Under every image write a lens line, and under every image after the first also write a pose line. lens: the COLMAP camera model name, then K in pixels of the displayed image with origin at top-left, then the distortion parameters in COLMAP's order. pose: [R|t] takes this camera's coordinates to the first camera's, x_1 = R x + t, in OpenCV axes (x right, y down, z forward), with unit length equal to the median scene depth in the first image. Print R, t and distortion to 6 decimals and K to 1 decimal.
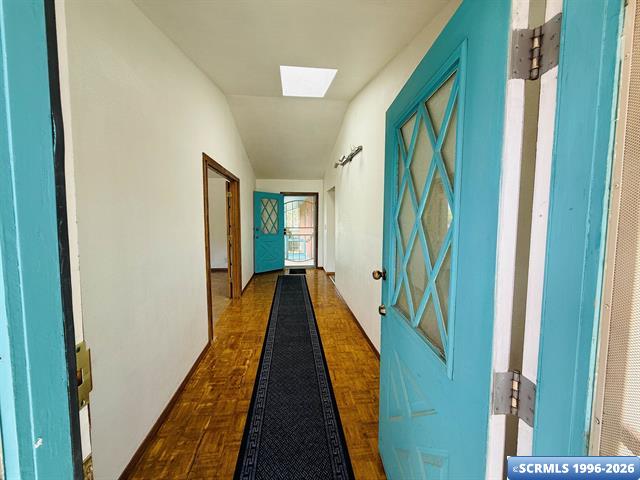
lens RADIAL K [[255.6, 0, 317.8], [0, 255.6, 239.1], [0, 0, 1]] dist [0.001372, 0.000167]
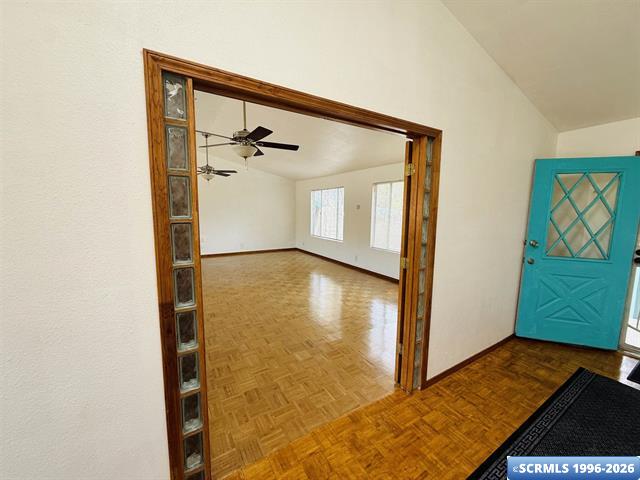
lens RADIAL K [[255.6, 0, 317.8], [0, 255.6, 239.1], [0, 0, 1]] dist [0.001372, 0.000167]
pose [[0.429741, 0.133371, -0.893048, -0.001672], [-0.091958, 0.990353, 0.103652, -0.060662], [0.898258, 0.037579, 0.437860, 0.466246]]
